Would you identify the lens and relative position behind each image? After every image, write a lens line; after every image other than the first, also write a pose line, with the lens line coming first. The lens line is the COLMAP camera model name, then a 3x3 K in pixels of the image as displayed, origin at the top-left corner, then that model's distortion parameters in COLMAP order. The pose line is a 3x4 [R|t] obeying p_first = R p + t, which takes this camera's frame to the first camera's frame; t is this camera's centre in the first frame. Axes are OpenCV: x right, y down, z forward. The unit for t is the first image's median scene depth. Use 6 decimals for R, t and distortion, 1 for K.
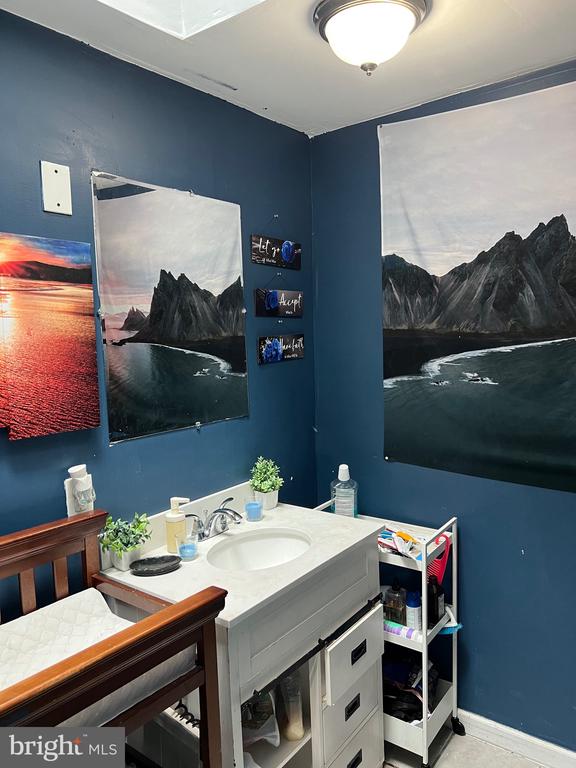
lens RADIAL K [[589.8, 0, 288.0], [0, 589.8, 384.0], [0, 0, 1]] dist [0.074857, -0.085267]
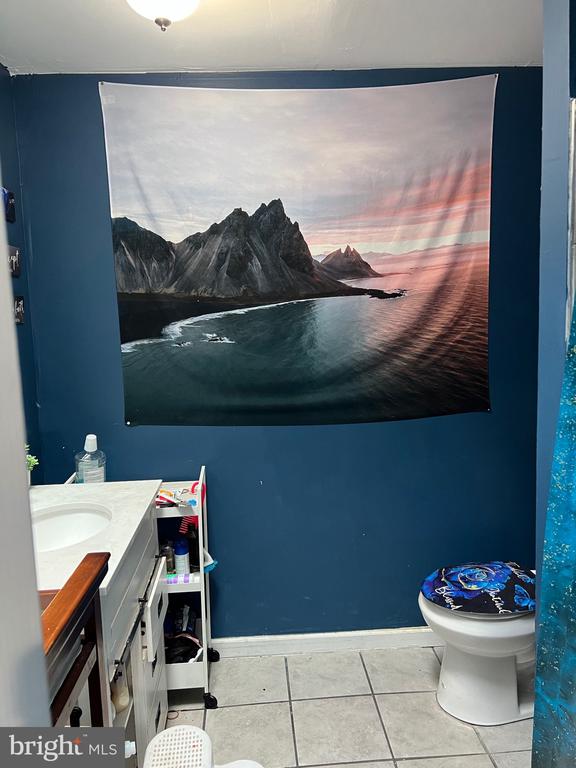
lens RADIAL K [[589.8, 0, 288.0], [0, 589.8, 384.0], [0, 0, 1]] dist [0.074857, -0.085267]
pose [[0.754141, -0.070420, 0.652926, -0.306916], [0.062657, 0.997414, 0.035204, 0.045201], [-0.653717, 0.014362, 0.756603, 0.073725]]
